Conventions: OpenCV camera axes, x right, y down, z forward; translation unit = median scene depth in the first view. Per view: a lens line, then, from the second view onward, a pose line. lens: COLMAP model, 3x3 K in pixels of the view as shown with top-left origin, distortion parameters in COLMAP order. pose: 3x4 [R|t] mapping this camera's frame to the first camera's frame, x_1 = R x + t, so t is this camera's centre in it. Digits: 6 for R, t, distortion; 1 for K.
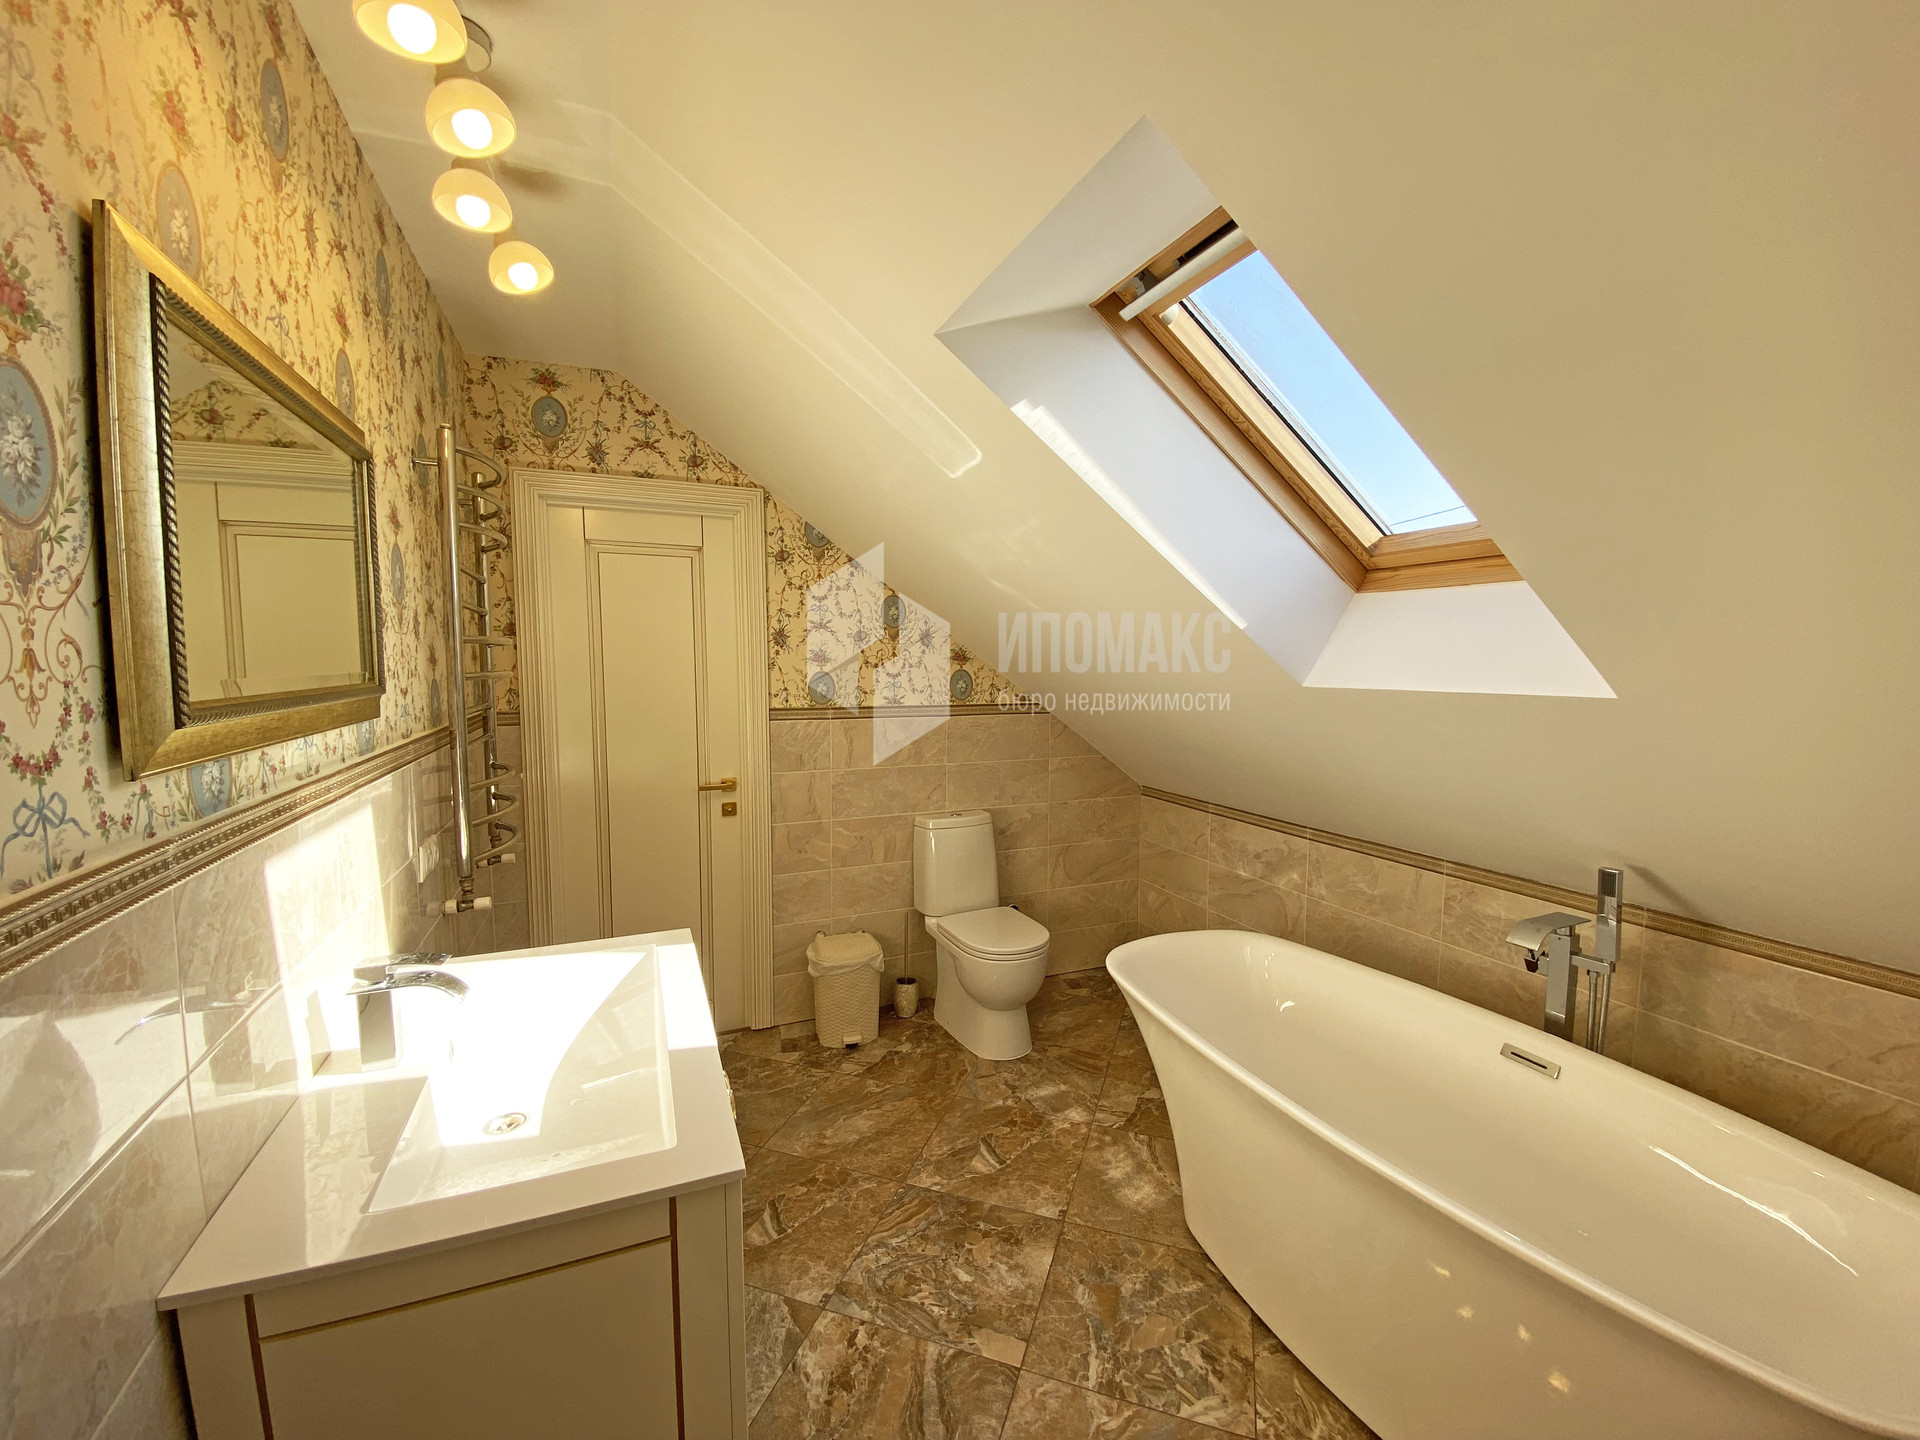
lens RADIAL K [[772.8, 0, 954.8], [0, 772.8, 721.4], [0, 0, 1]] dist [0.015557, -0.021375]
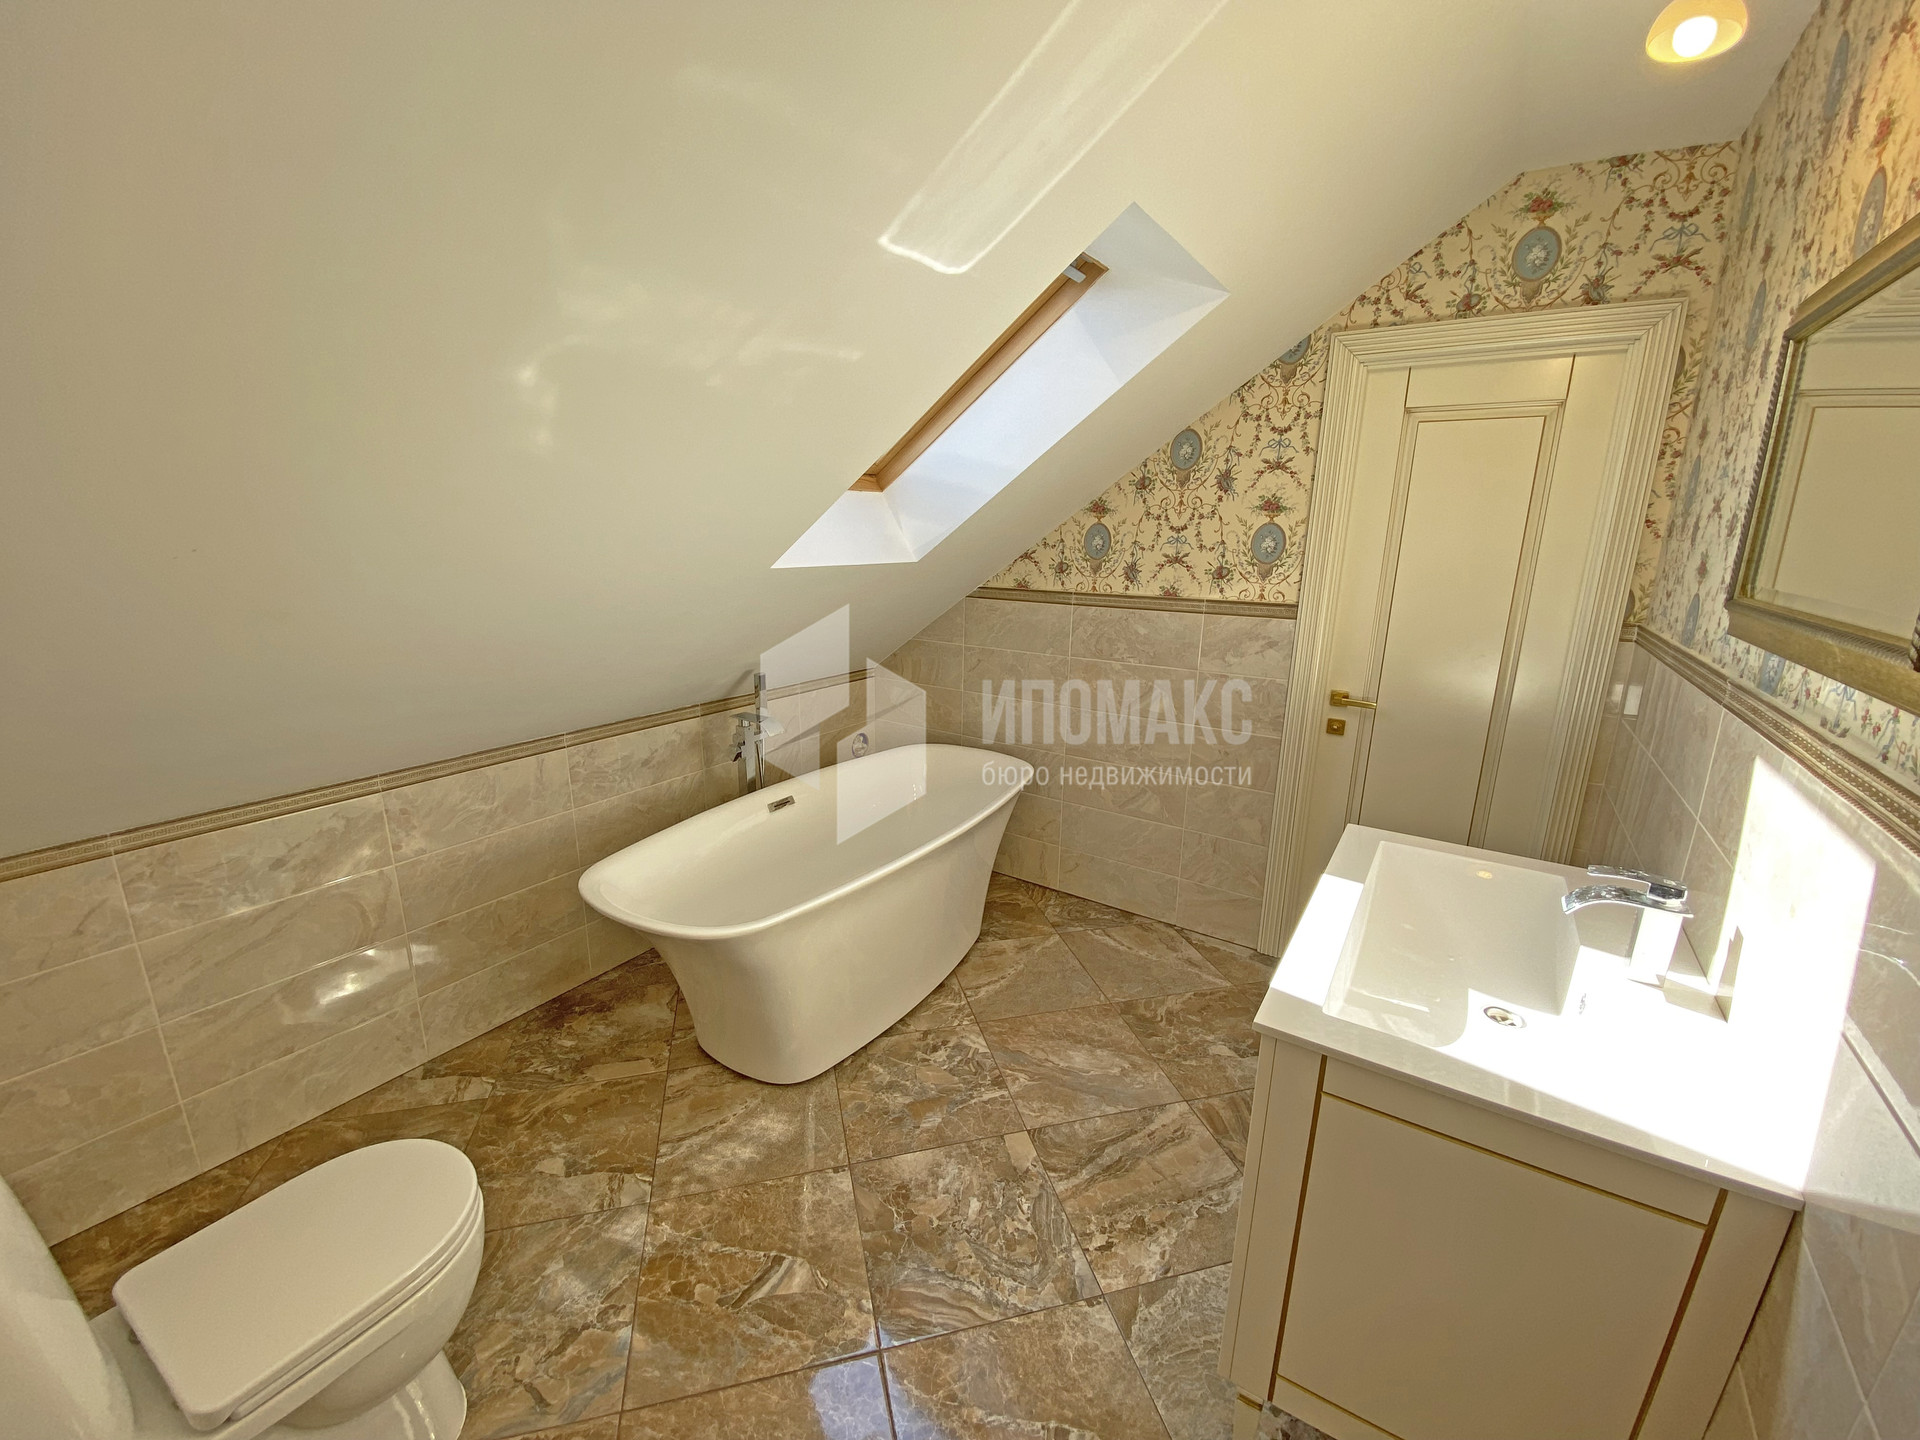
lens RADIAL K [[772.8, 0, 954.8], [0, 772.8, 721.4], [0, 0, 1]] dist [0.015557, -0.021375]
pose [[-0.550802, -0.214236, 0.806672, -0.630515], [0.052640, 0.955655, 0.289746, -0.141212], [-0.832974, 0.202056, -0.515099, 1.411620]]
